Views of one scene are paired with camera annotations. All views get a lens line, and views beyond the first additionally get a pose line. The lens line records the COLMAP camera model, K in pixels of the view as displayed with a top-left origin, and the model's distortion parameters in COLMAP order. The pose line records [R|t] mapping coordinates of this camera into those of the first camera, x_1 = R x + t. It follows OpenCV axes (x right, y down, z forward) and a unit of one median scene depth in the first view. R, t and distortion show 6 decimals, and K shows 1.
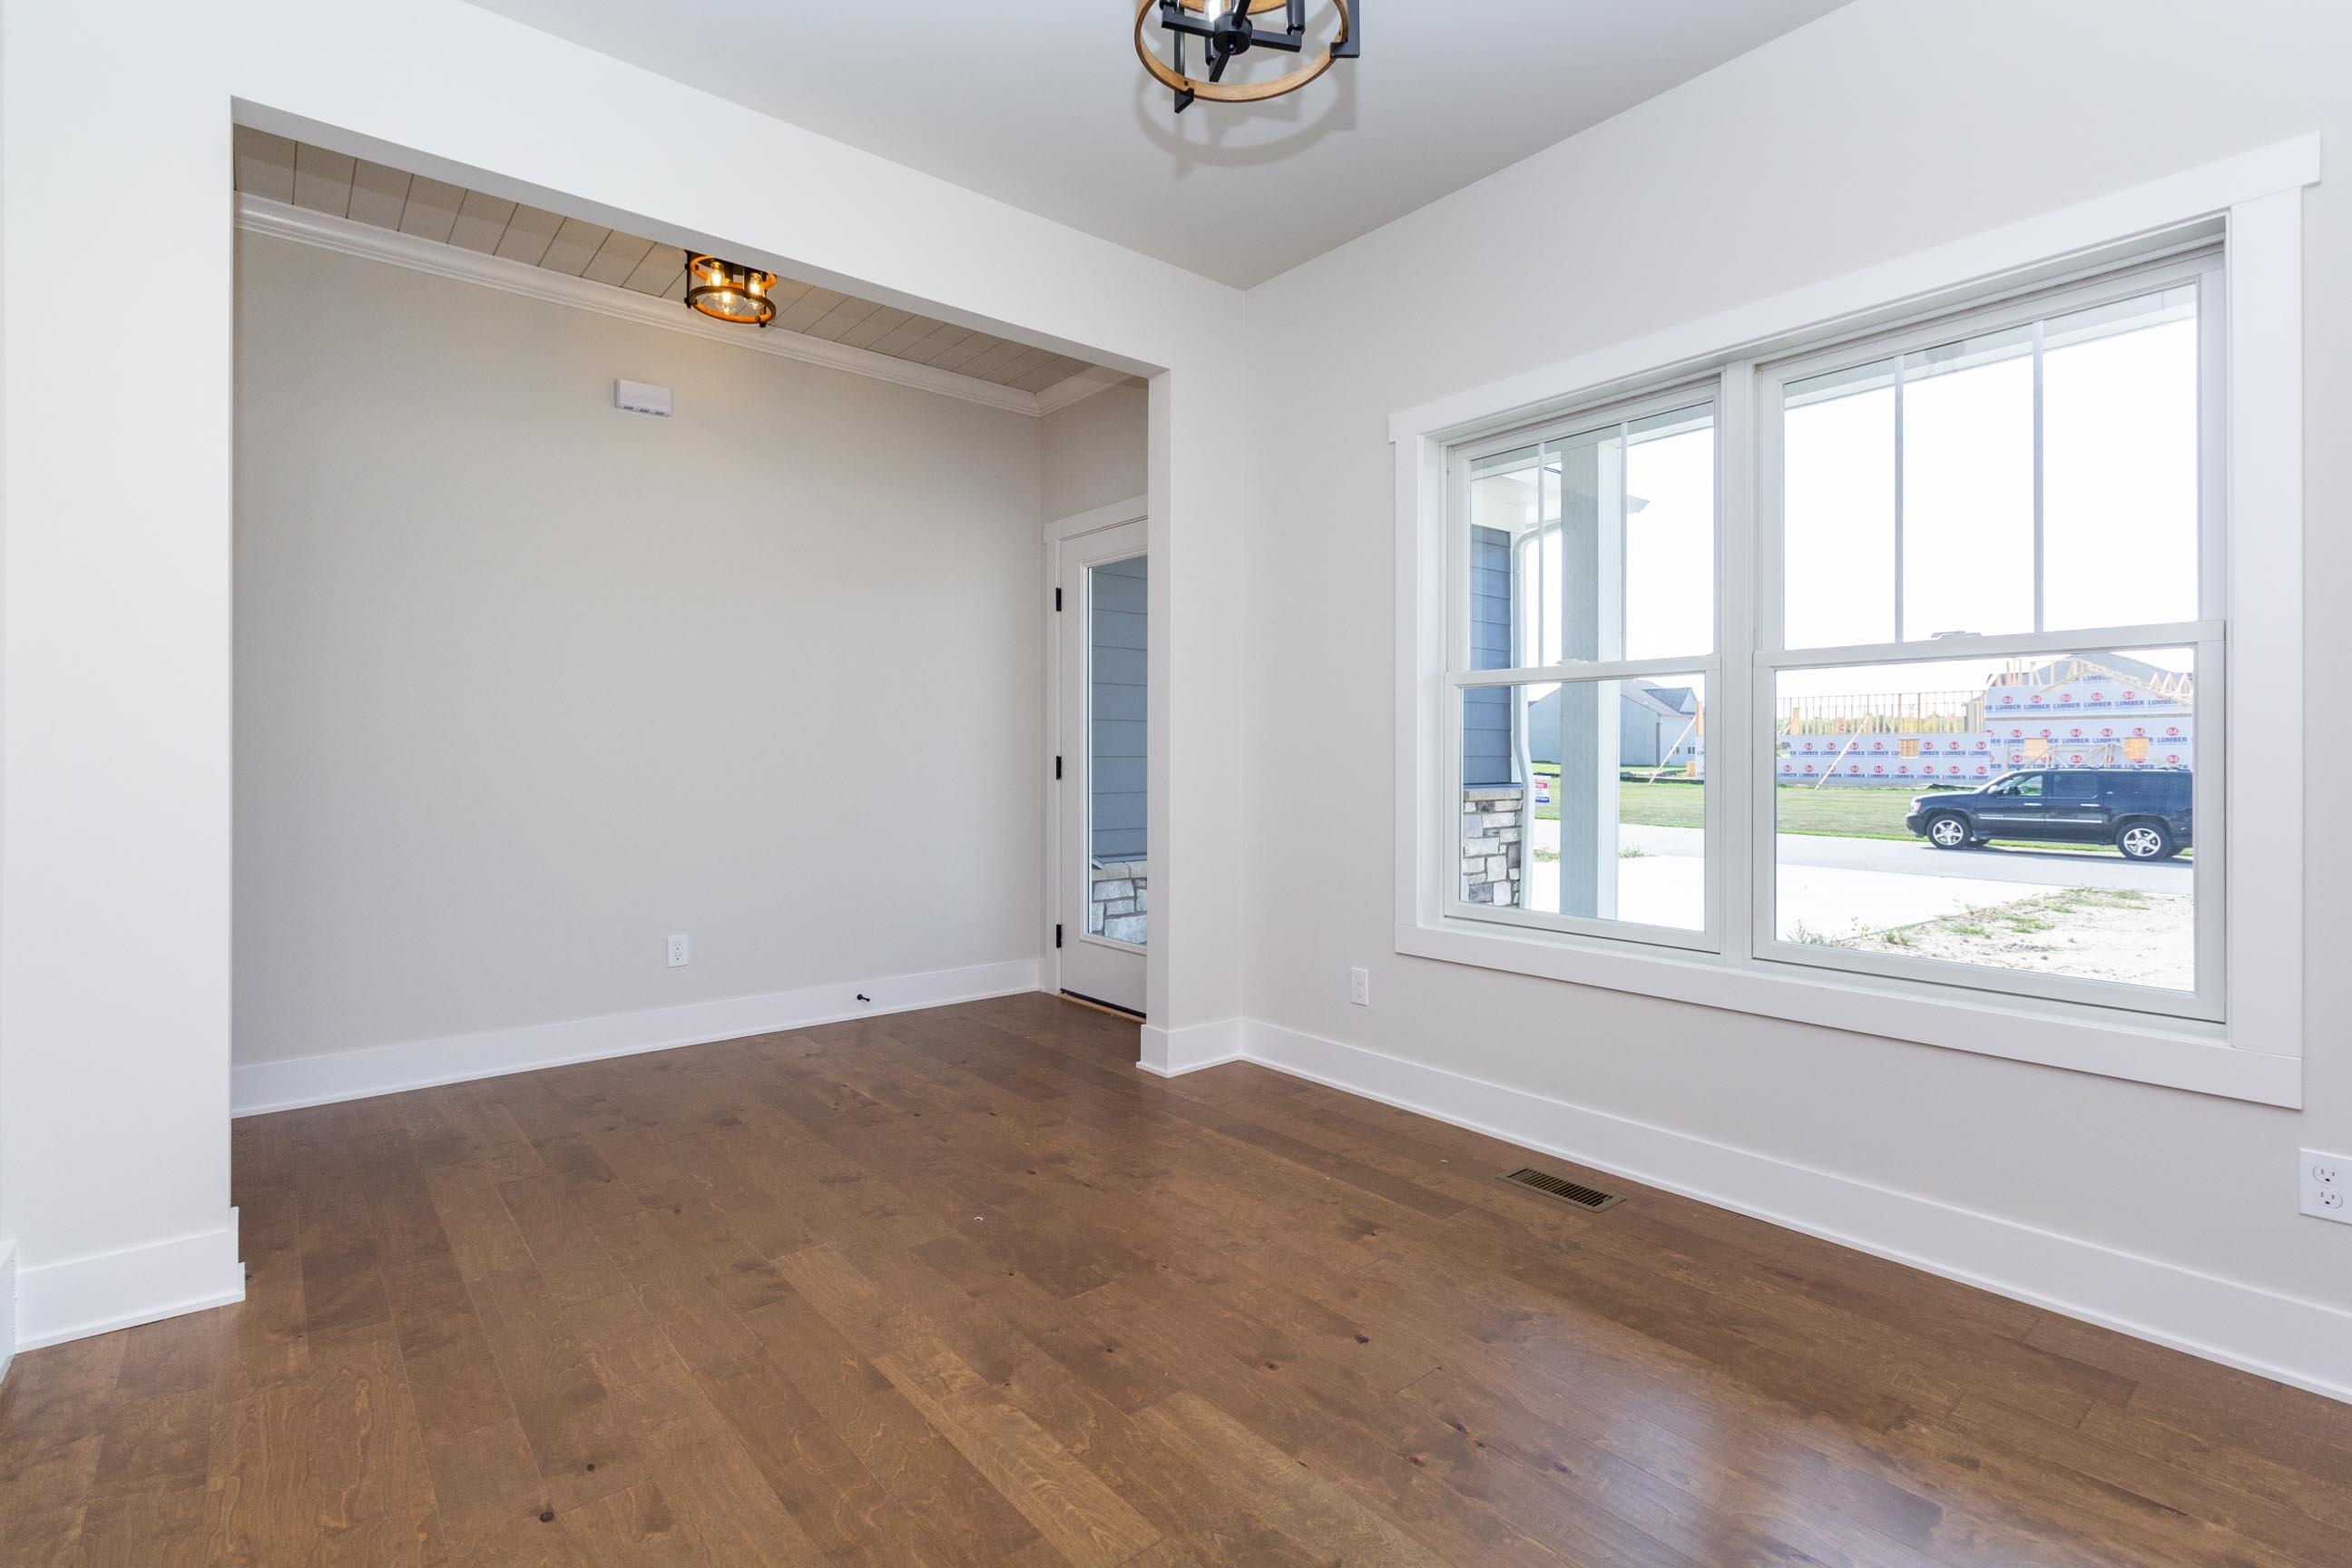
lens RADIAL K [[1103.4, 0, 1181.3], [0, 1103.4, 755.9], [0, 0, 1]] dist [0.000076, 0.000290]
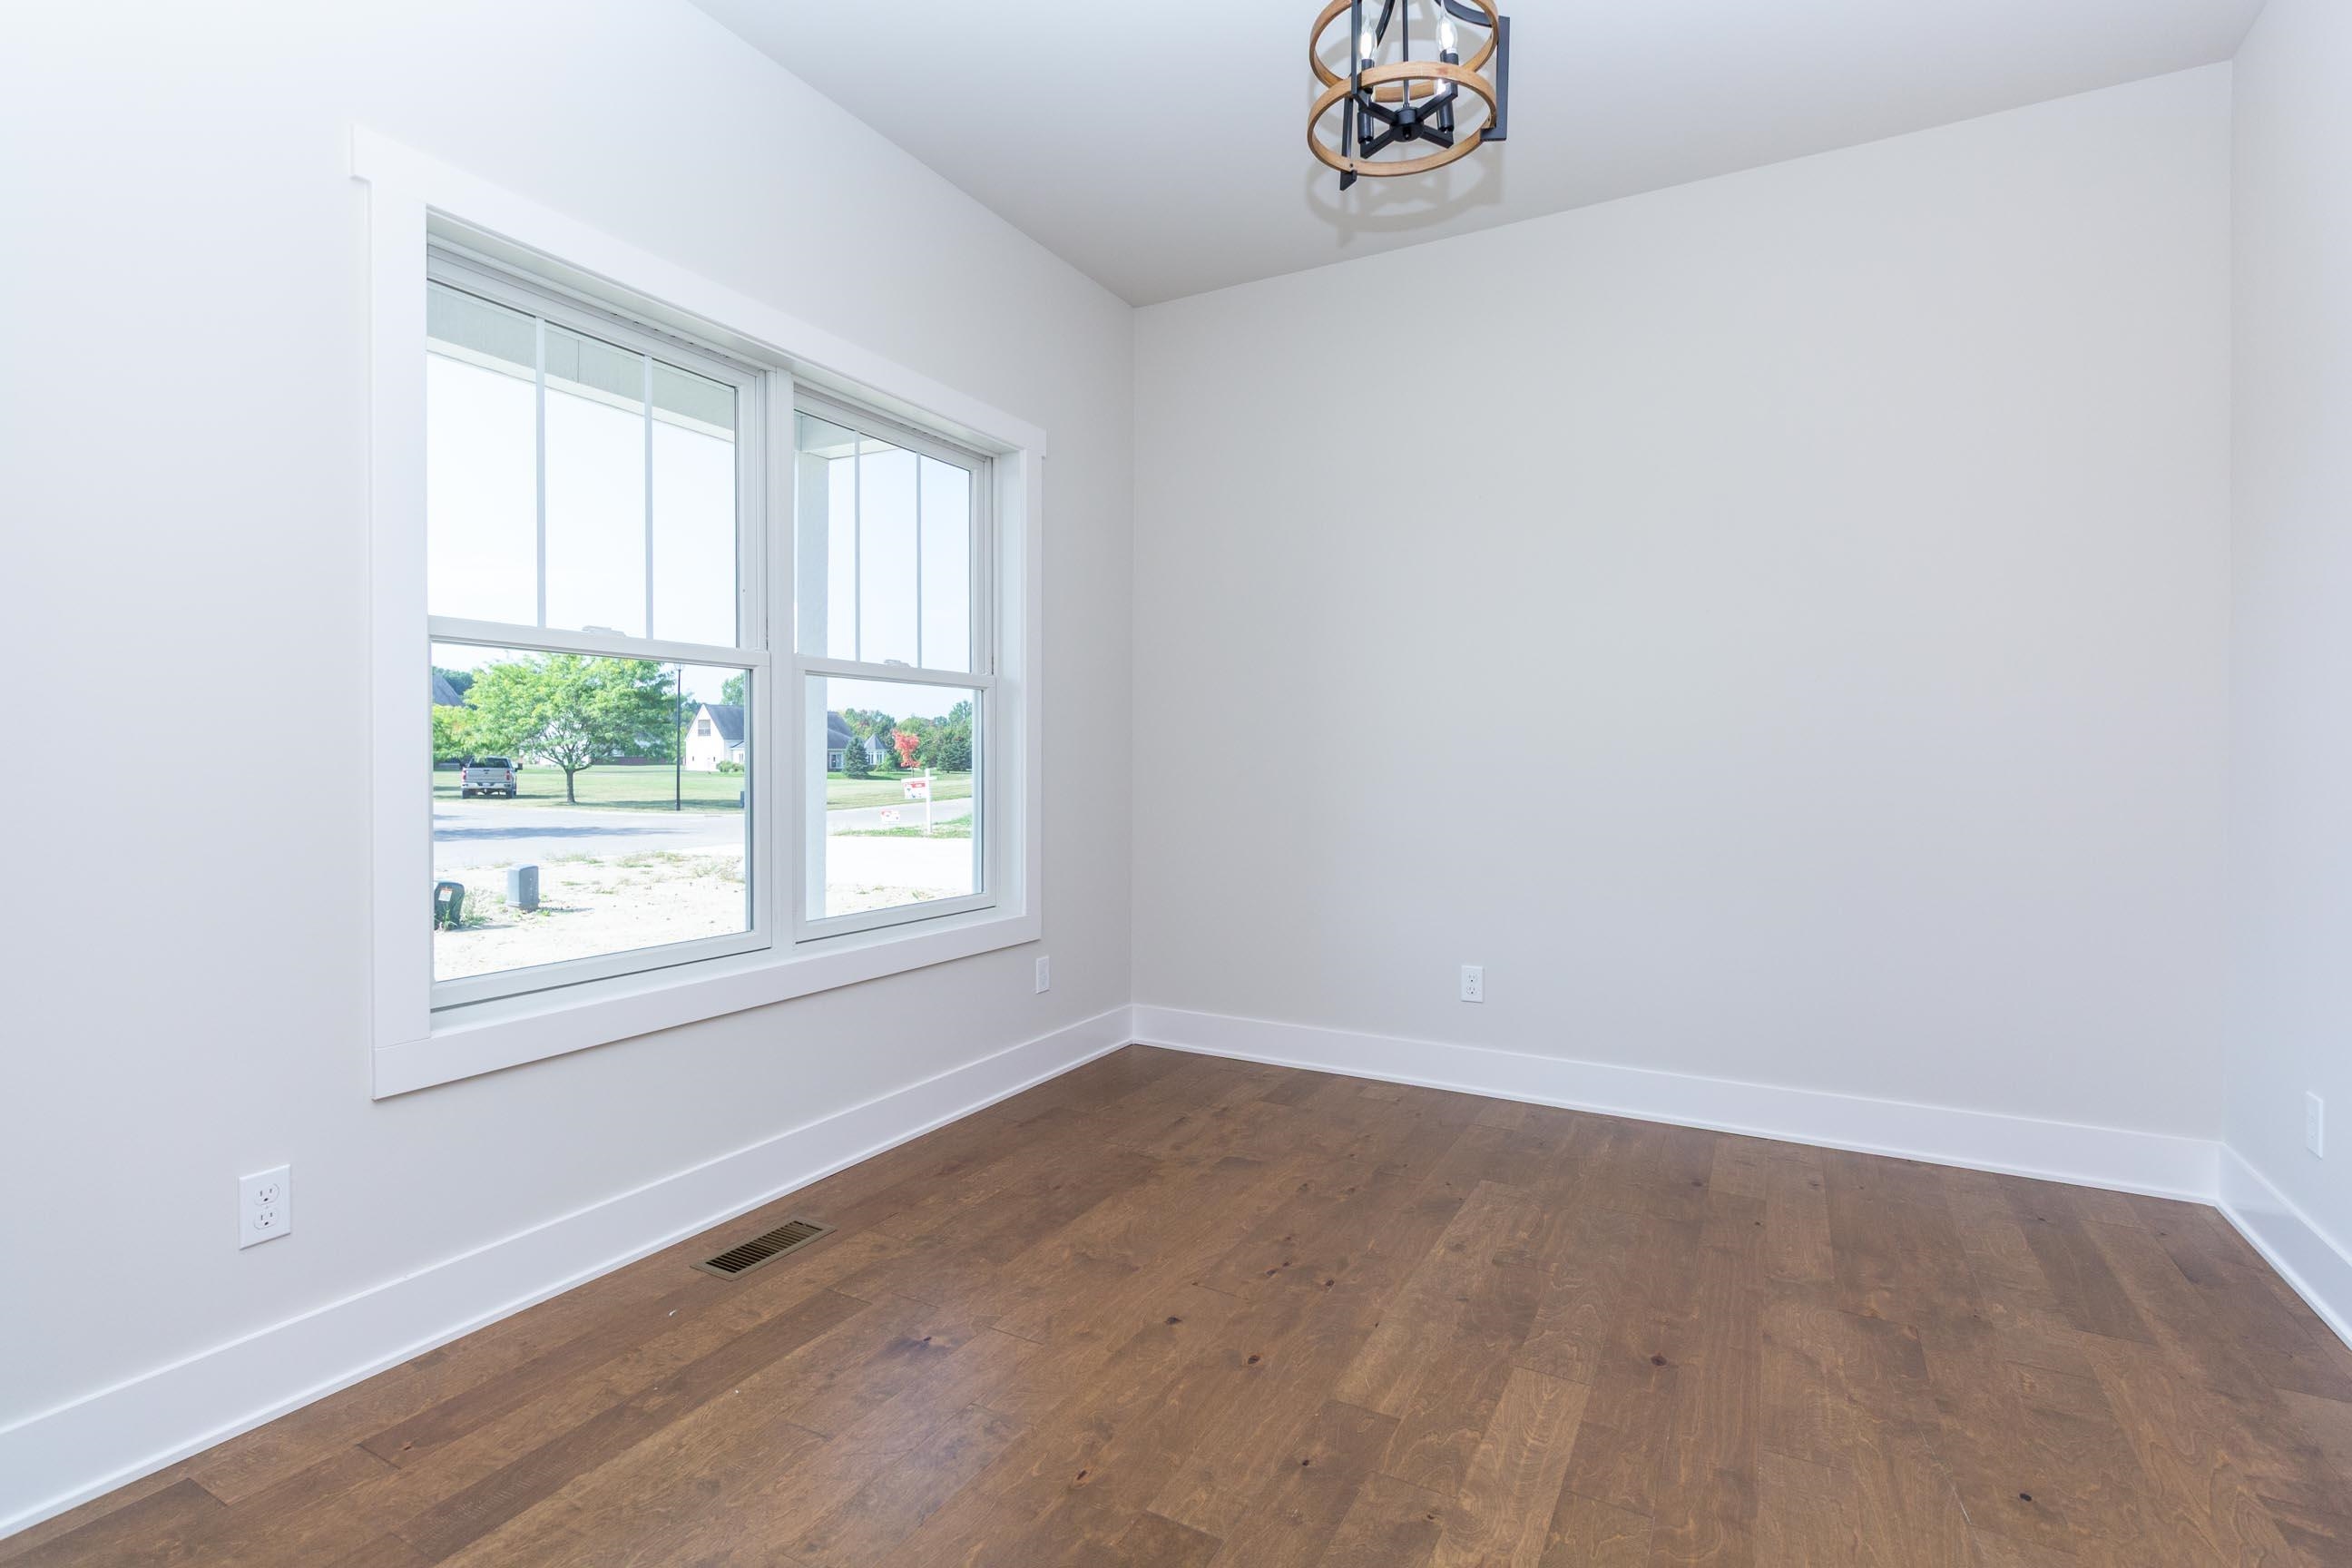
lens RADIAL K [[1103.4, 0, 1181.3], [0, 1103.4, 755.9], [0, 0, 1]] dist [0.000076, 0.000290]
pose [[-0.367124, -0.001785, 0.930170, -0.794709], [-0.002974, 0.999995, 0.000745, 0.003537], [-0.930167, -0.002492, -0.367127, 1.375979]]
